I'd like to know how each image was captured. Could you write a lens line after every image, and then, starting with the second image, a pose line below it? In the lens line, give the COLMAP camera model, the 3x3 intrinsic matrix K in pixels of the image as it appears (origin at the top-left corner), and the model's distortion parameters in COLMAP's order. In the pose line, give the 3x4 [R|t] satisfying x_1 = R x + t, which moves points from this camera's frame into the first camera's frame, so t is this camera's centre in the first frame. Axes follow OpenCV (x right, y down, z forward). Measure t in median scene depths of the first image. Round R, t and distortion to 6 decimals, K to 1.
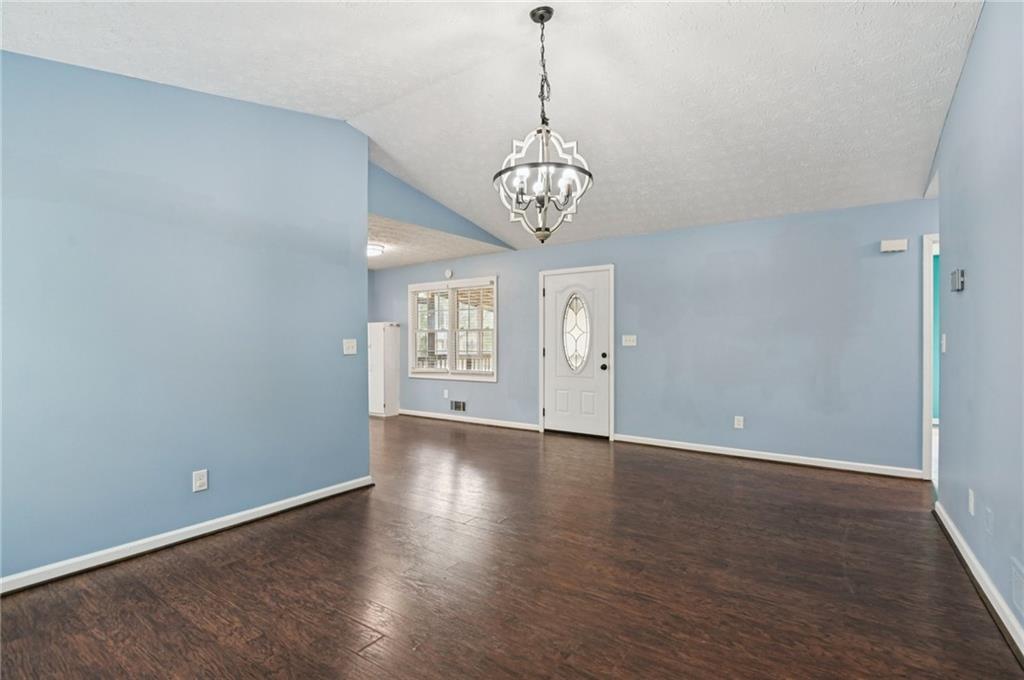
lens RADIAL K [[458.9, 0, 512.0], [0, 458.9, 340.0], [0, 0, 1]] dist [-0.018081, -0.000194]
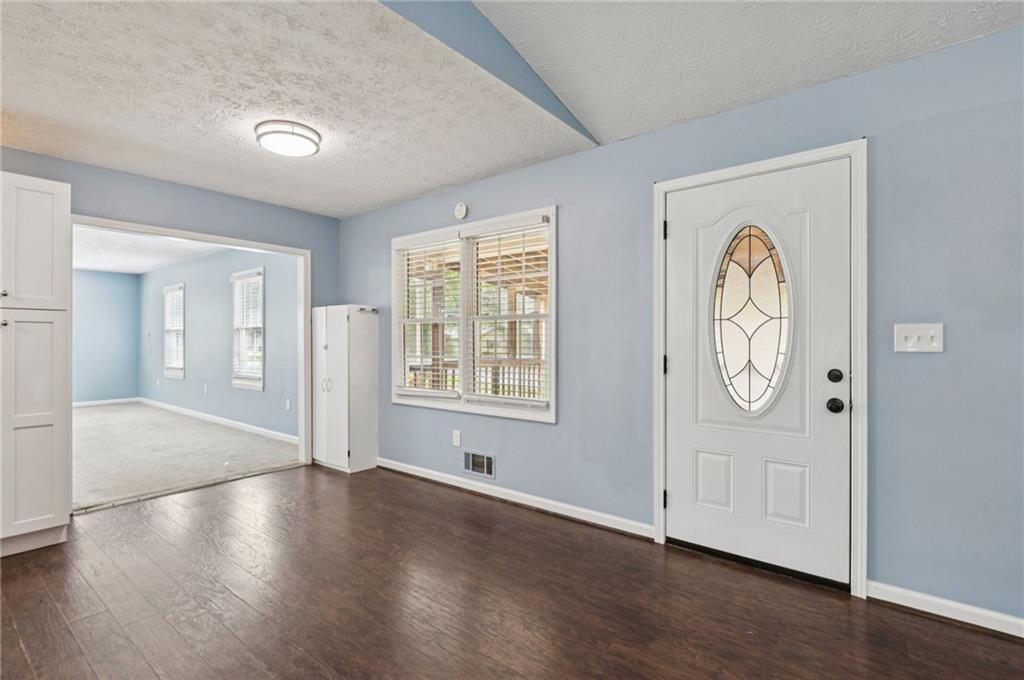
lens RADIAL K [[510.8, 0, 512.0], [0, 510.8, 340.0], [0, 0, 1]] dist [0.003063, 0.000377]
pose [[0.996847, 0.001104, -0.079339, -0.037753], [-0.000529, 0.999973, 0.007277, -0.000311], [0.079345, -0.007212, 0.996821, 0.477631]]
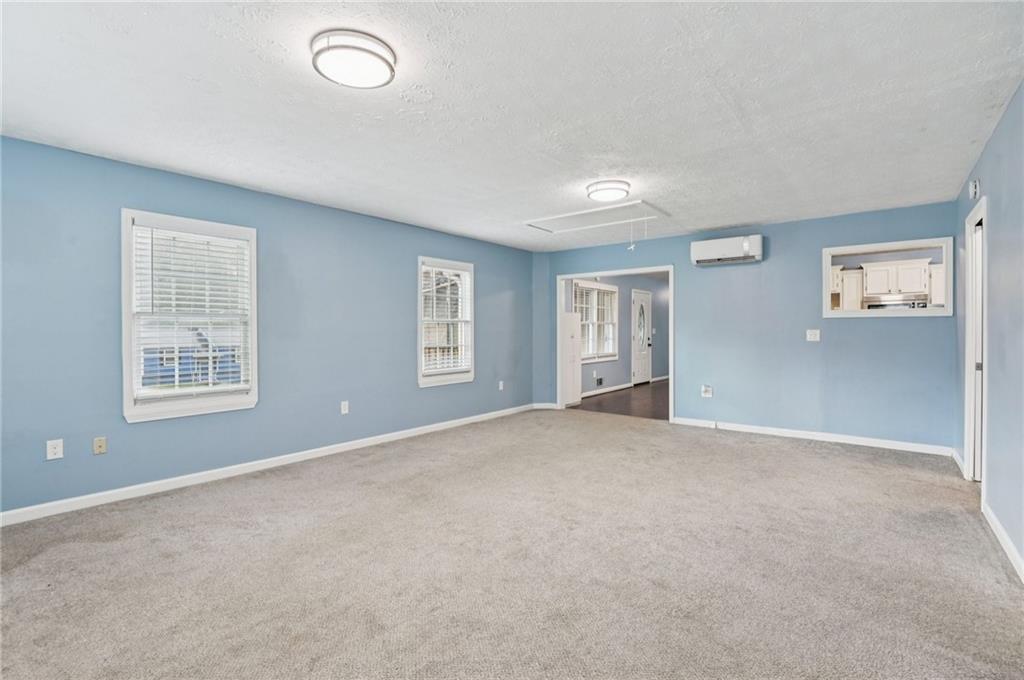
lens RADIAL K [[478.1, 0, 510.5], [0, 478.1, 331.7], [0, 0, 1]] dist [-0.013716, -0.001041]
pose [[0.046237, 0.010615, 0.998874, -1.650063], [-0.002241, 0.999942, -0.010523, 0.018894], [-0.998928, -0.001752, 0.046258, 1.327750]]
